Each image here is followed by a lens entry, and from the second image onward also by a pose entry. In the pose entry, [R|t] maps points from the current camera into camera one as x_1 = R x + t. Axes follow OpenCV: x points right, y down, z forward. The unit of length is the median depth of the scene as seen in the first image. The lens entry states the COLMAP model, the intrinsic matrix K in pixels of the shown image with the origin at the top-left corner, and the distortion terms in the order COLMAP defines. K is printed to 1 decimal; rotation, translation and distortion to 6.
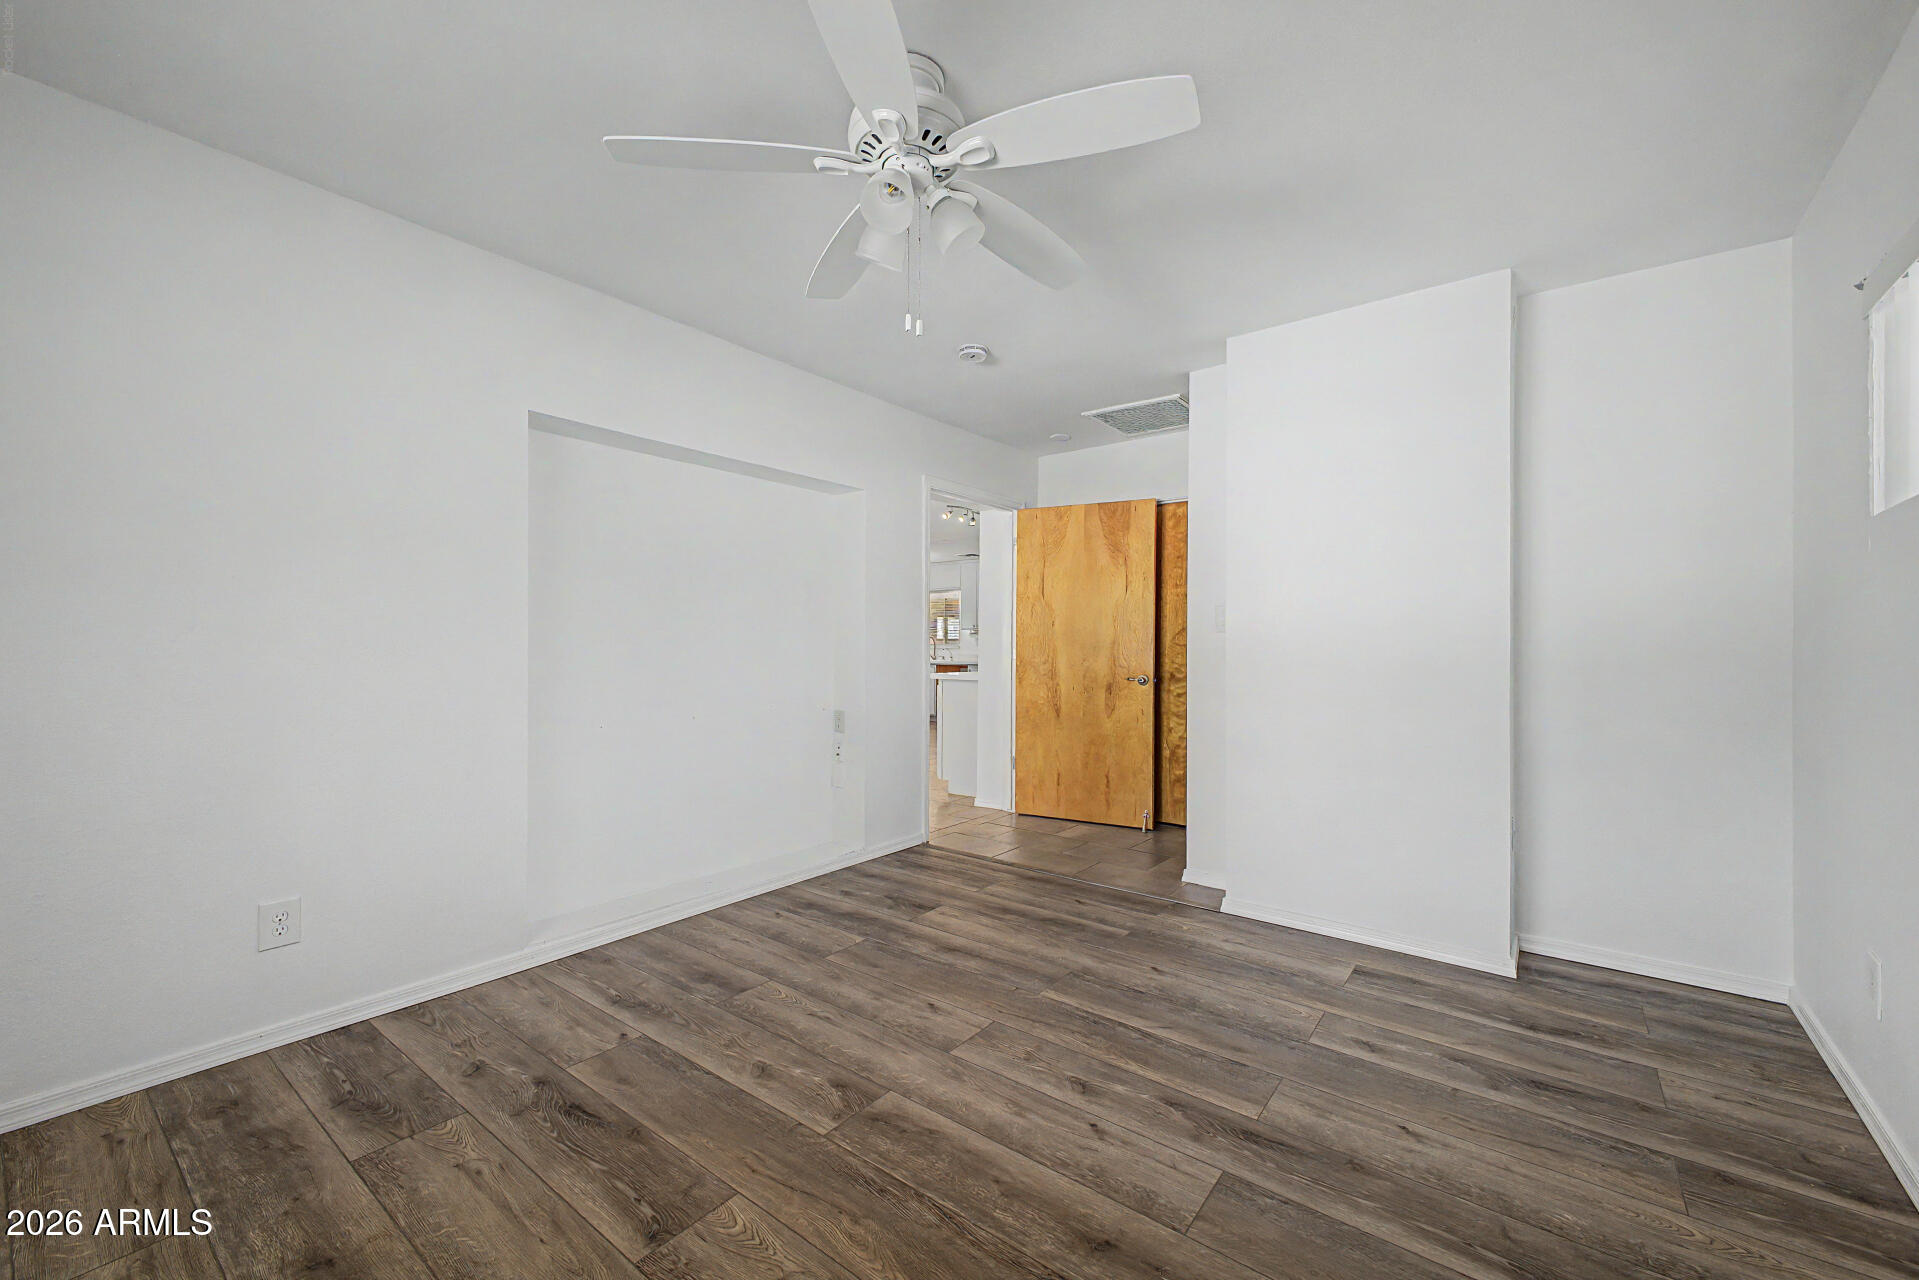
lens RADIAL K [[766.4, 0, 960.6], [0, 766.4, 645.1], [0, 0, 1]] dist [0.016083, -0.004735]
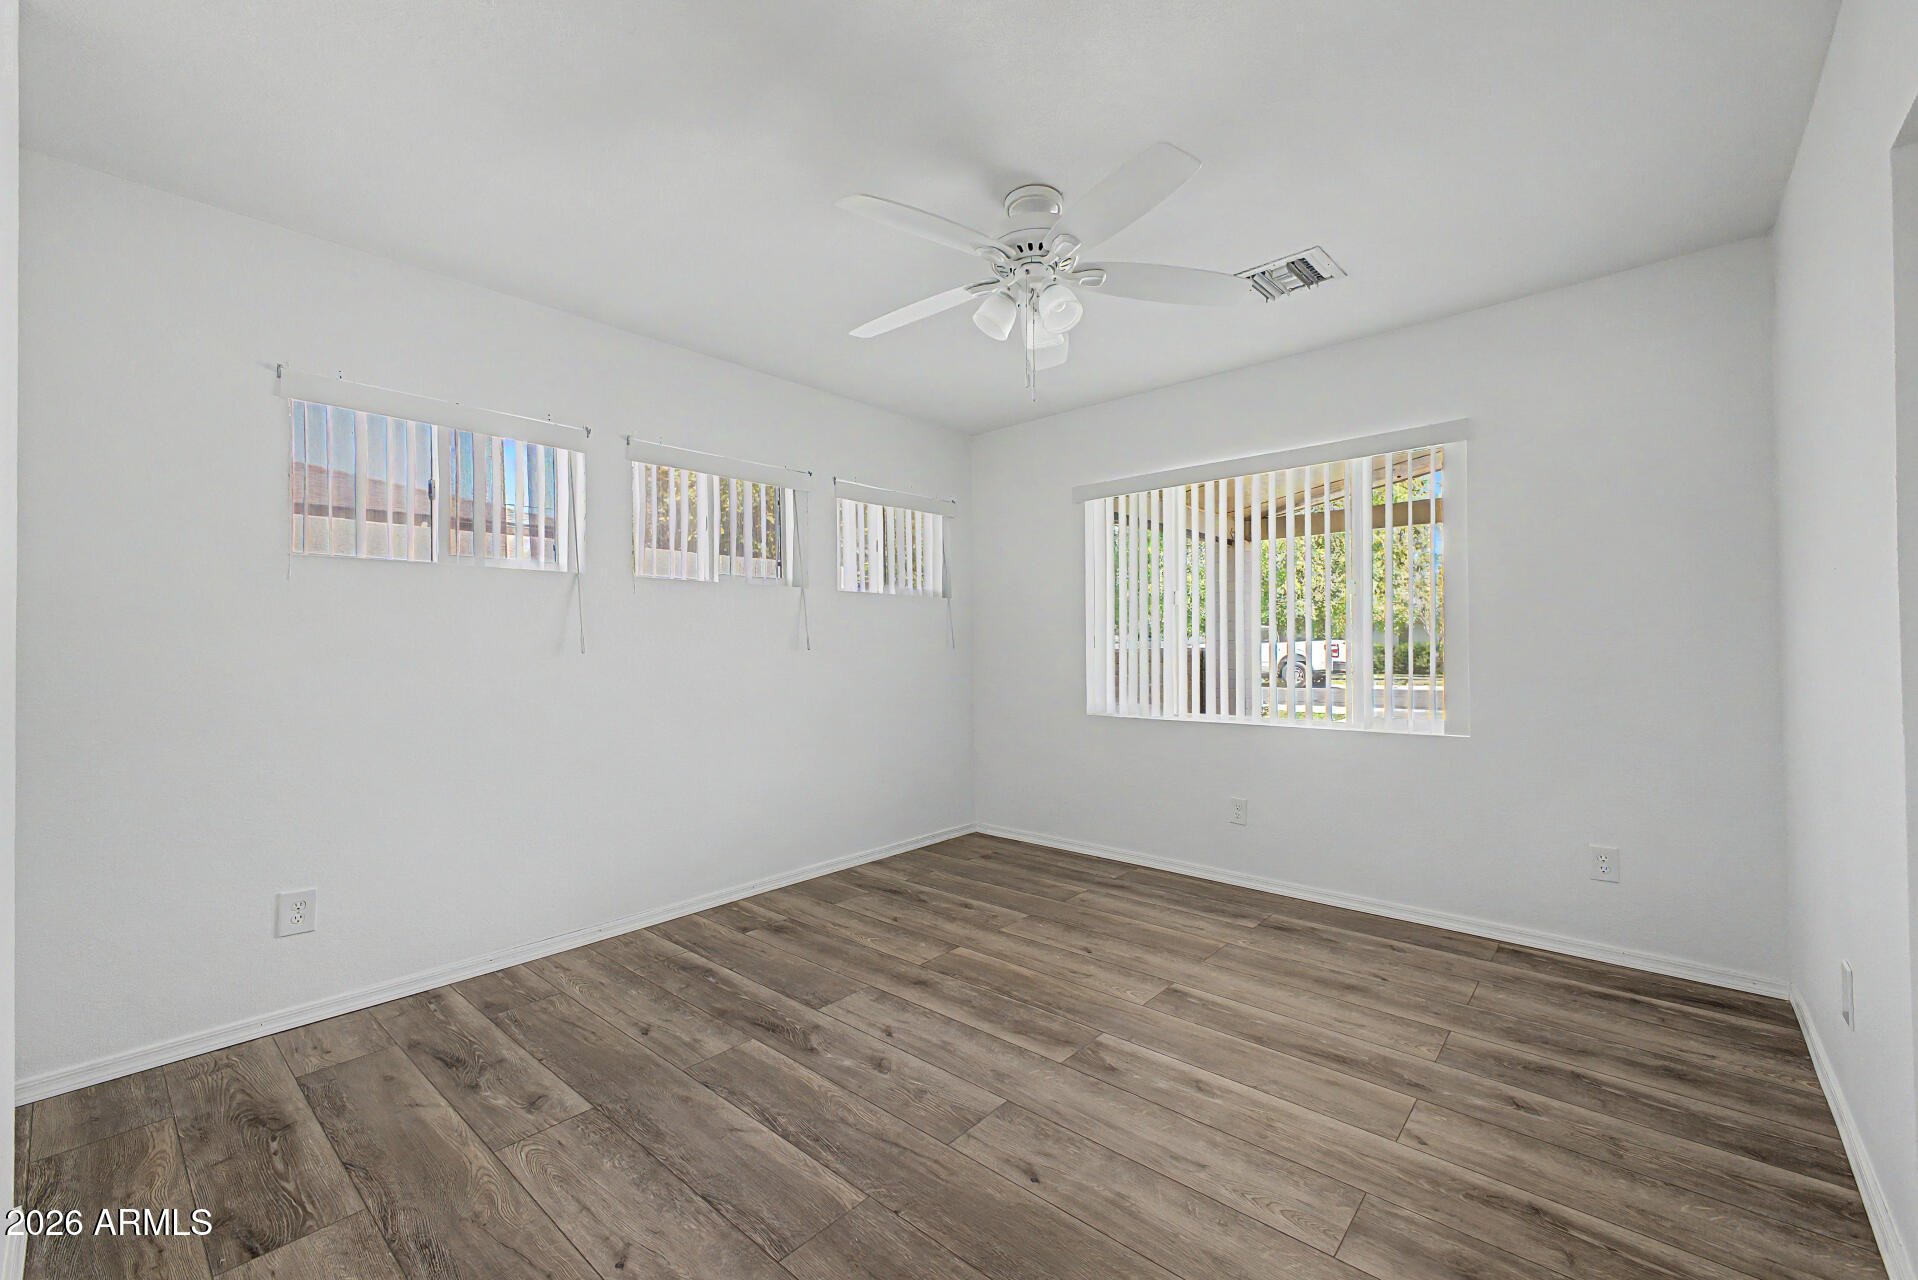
lens RADIAL K [[766.0, 0, 961.5], [0, 766.0, 637.1], [0, 0, 1]] dist [0.016083, -0.004735]
pose [[-0.998029, 0.005818, 0.062484, -0.023082], [0.004830, 0.999861, -0.015957, 0.000032], [-0.062568, -0.015623, -0.997918, 2.069209]]
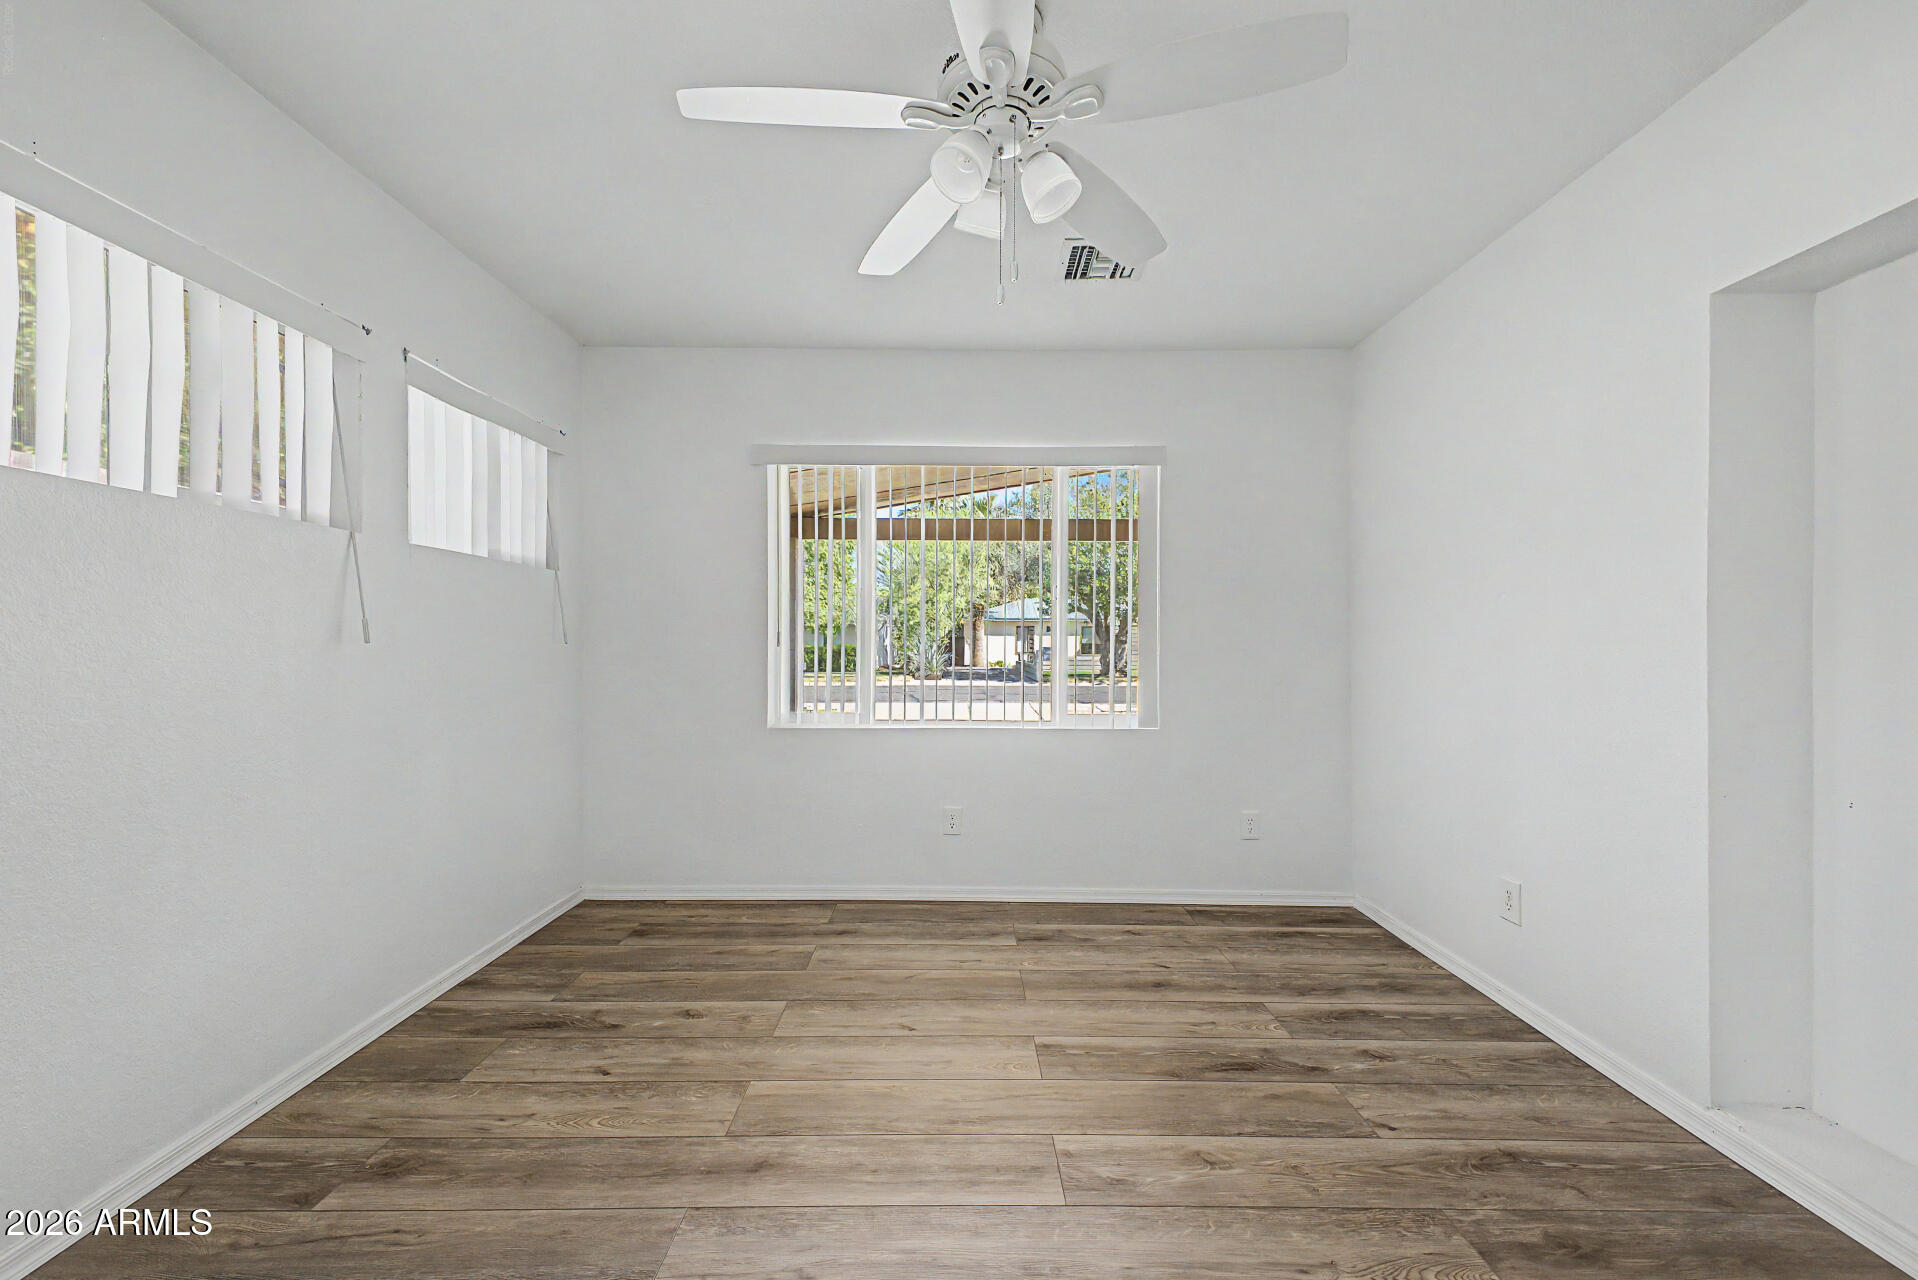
lens RADIAL K [[766.0, 0, 955.1], [0, 766.0, 644.7], [0, 0, 1]] dist [0.016083, -0.004735]
pose [[-0.791634, -0.009063, -0.610928, 0.488872], [-0.006696, 0.999959, -0.006158, 0.002817], [0.610959, -0.000784, -0.791662, 1.548328]]
